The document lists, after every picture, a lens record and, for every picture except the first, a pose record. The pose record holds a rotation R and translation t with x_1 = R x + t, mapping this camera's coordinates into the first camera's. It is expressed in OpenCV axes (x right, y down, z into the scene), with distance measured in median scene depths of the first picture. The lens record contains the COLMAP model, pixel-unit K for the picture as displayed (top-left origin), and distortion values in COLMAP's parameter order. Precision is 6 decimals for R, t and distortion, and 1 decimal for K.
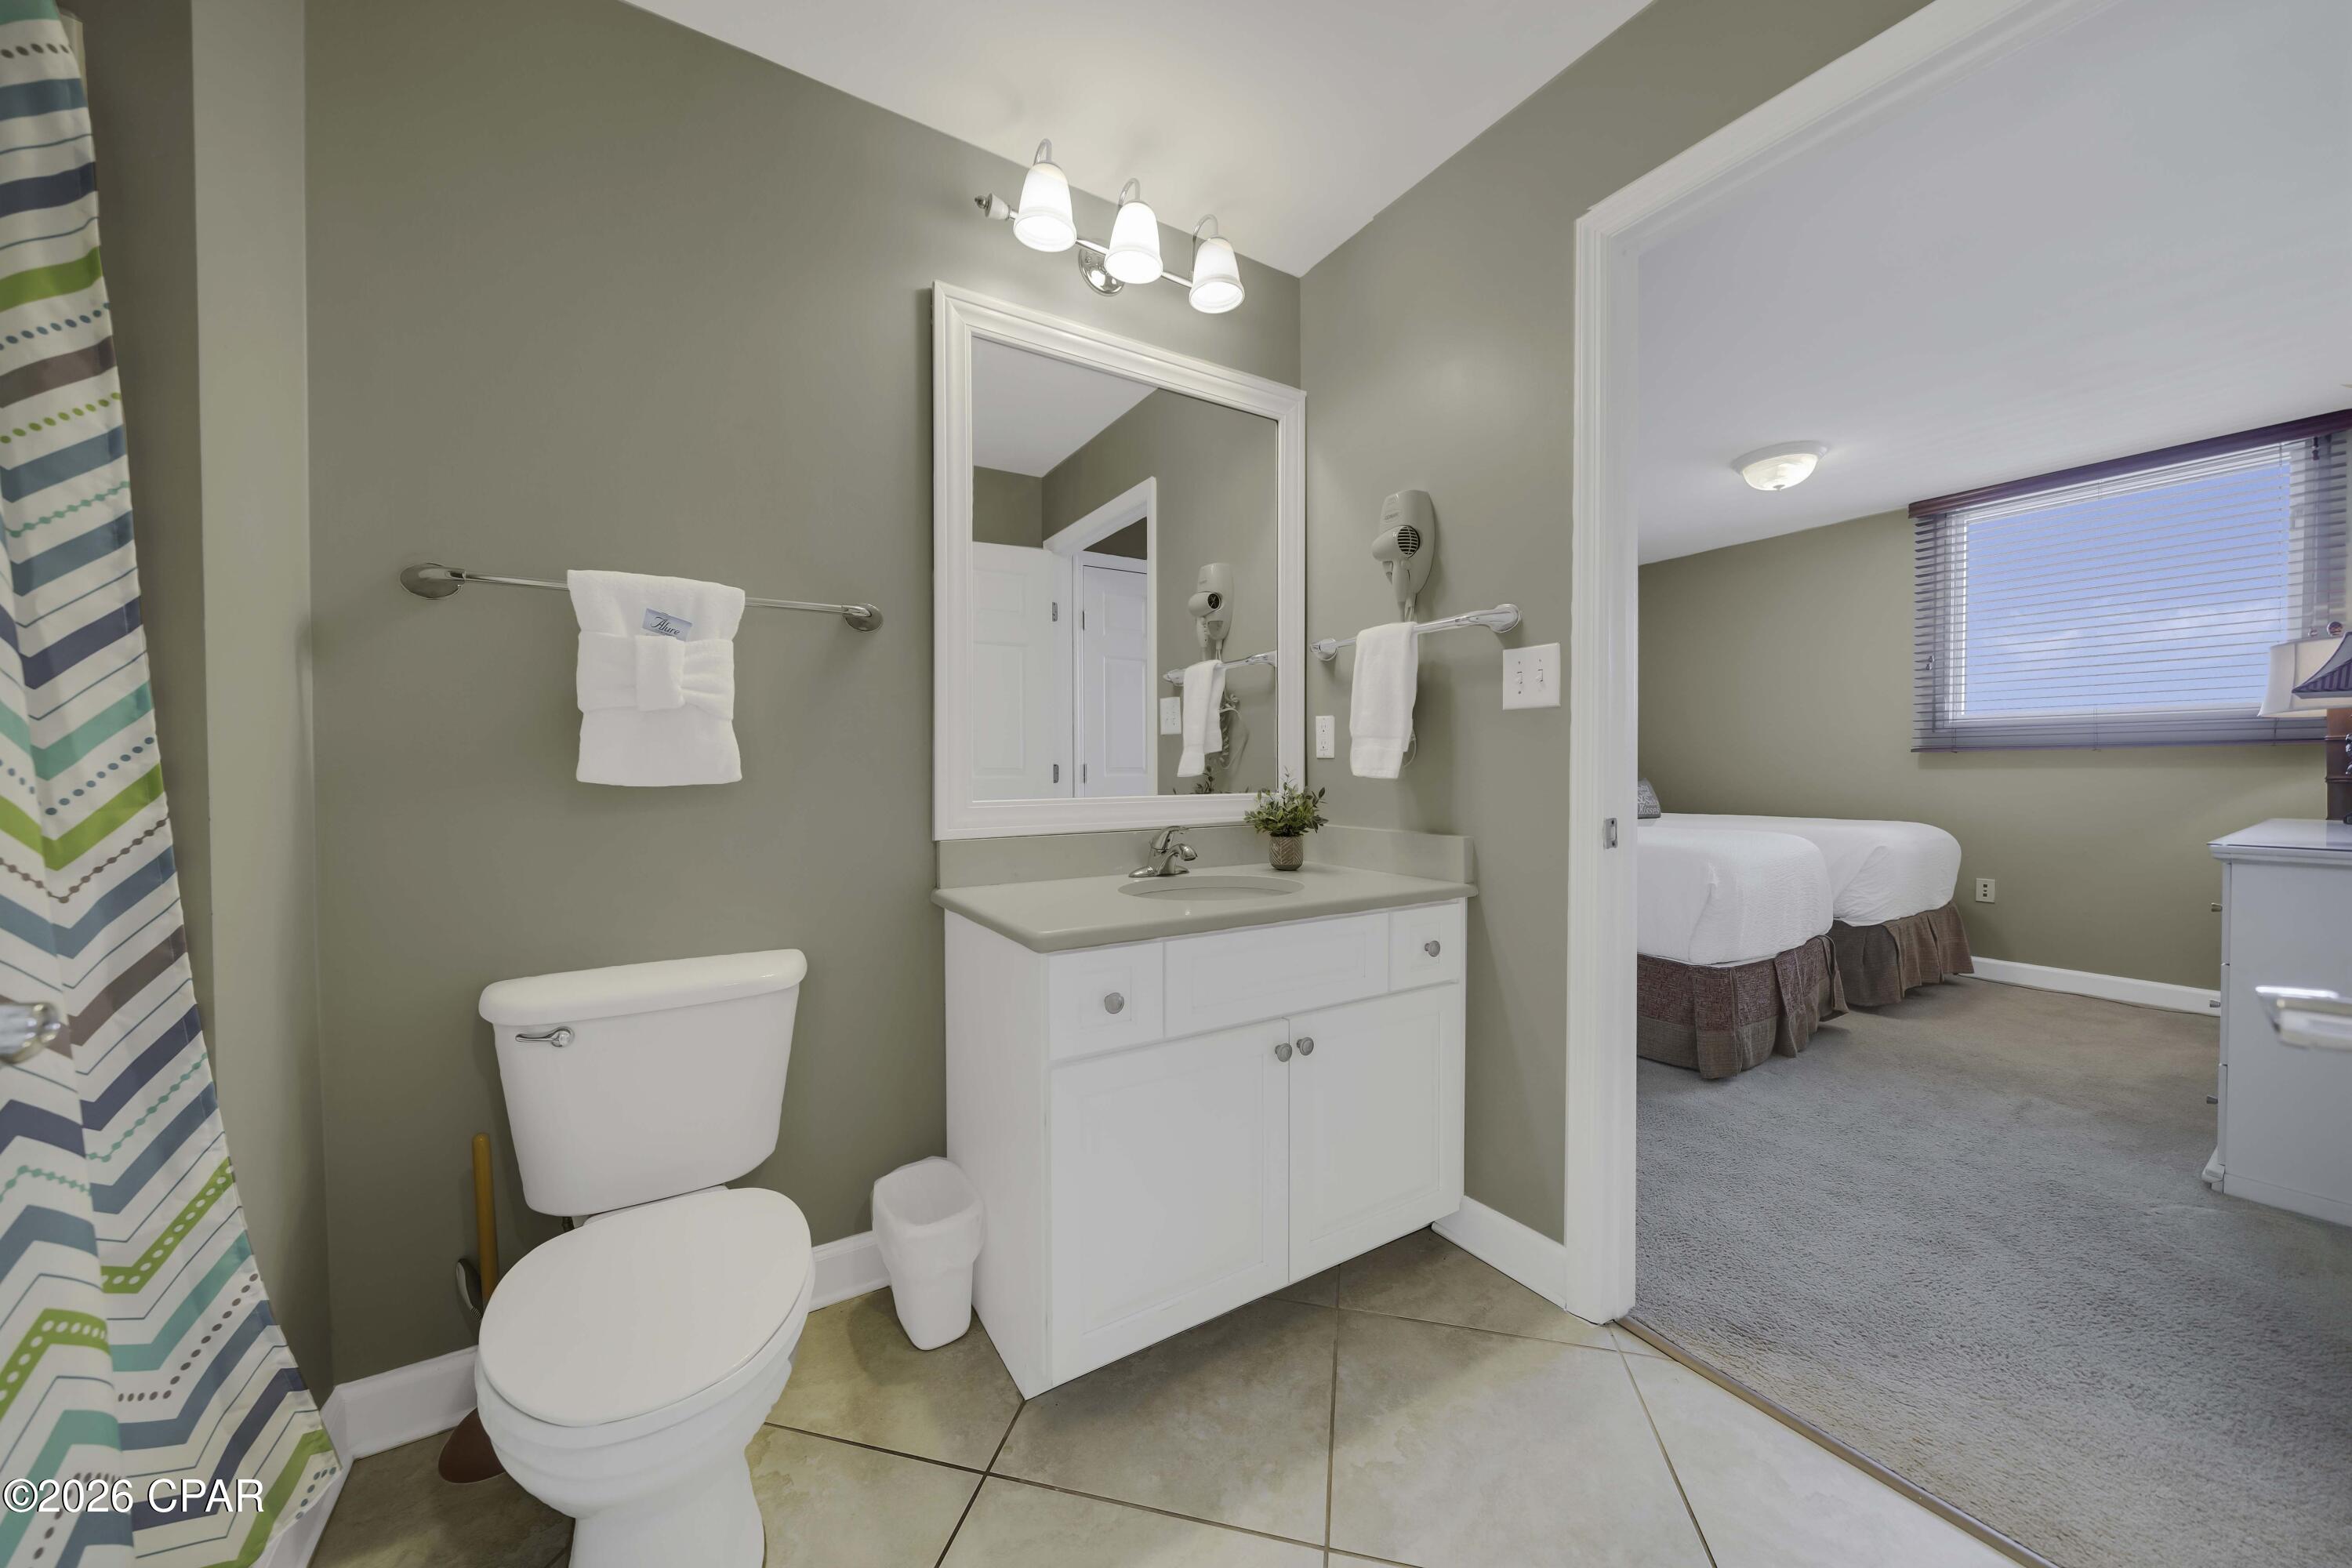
lens RADIAL K [[795.3, 0, 1178.7], [0, 795.3, 773.1], [0, 0, 1]] dist [-0.007204, 0.000752]
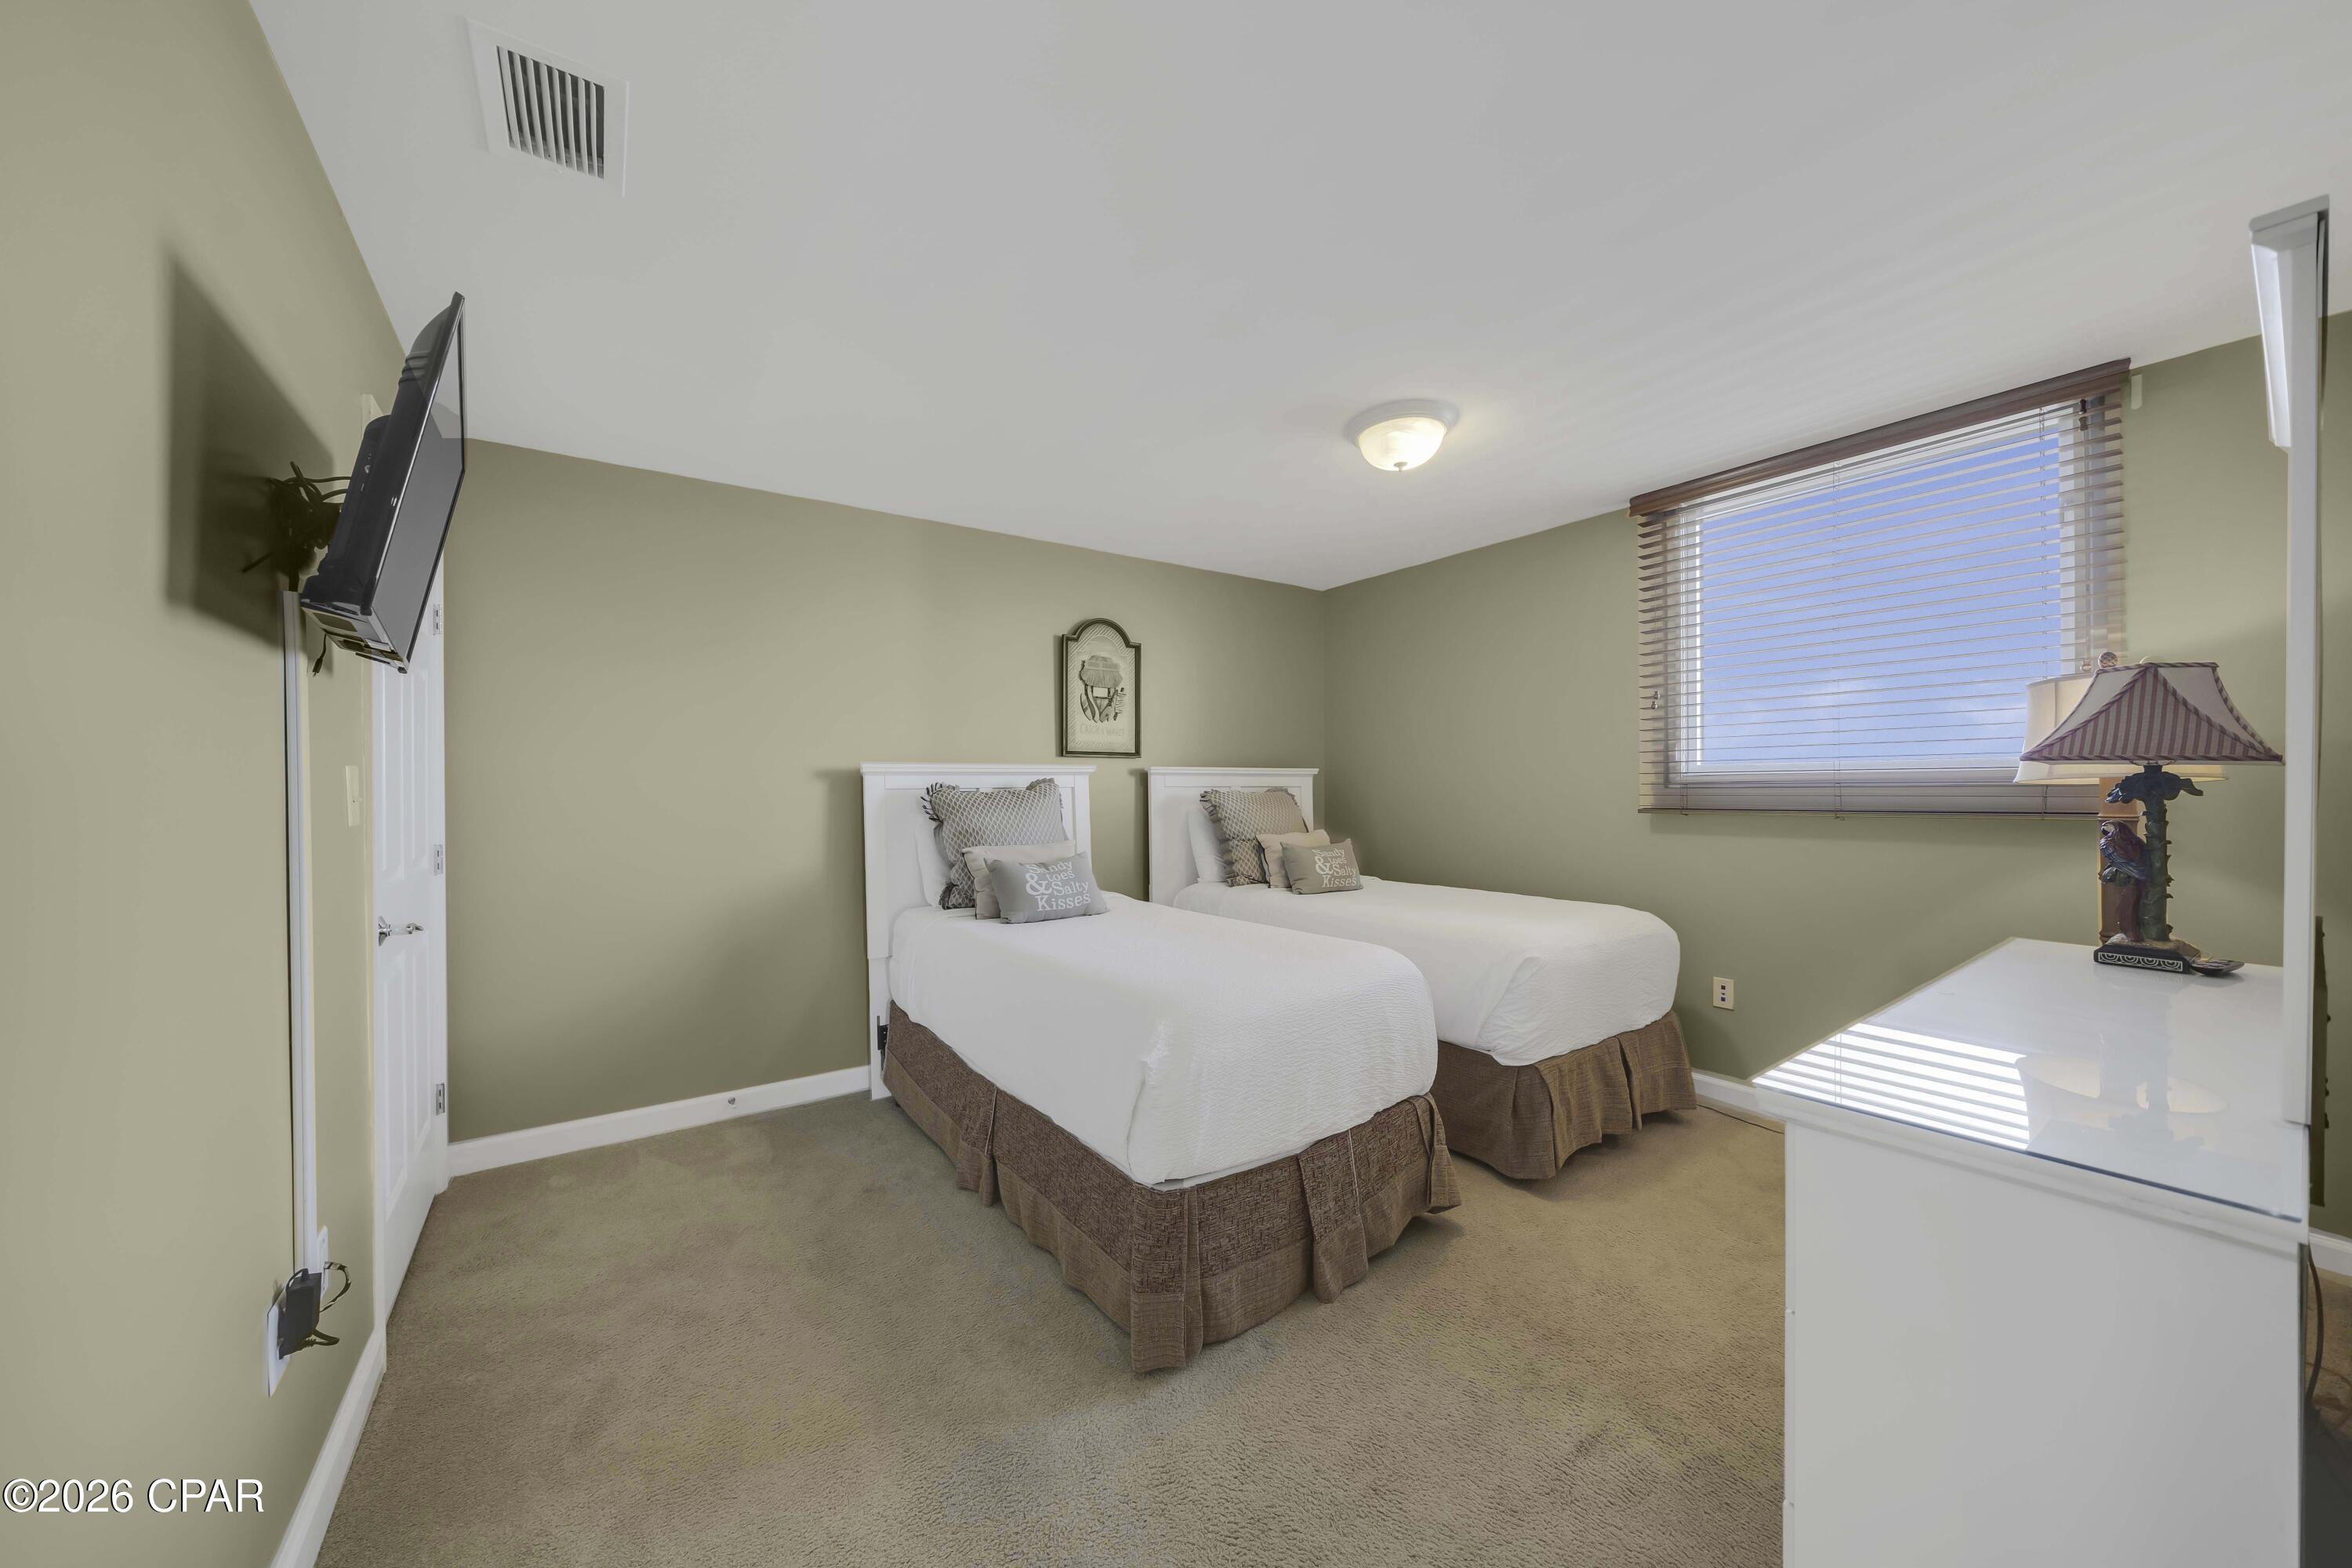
lens RADIAL K [[795.3, 0, 1163.8], [0, 795.3, 777.5], [0, 0, 1]] dist [-0.007204, 0.000752]
pose [[0.999305, -0.001379, 0.037259, 0.547297], [0.001979, 0.999869, -0.016078, -0.063973], [-0.037232, 0.016141, 0.999176, 0.296450]]
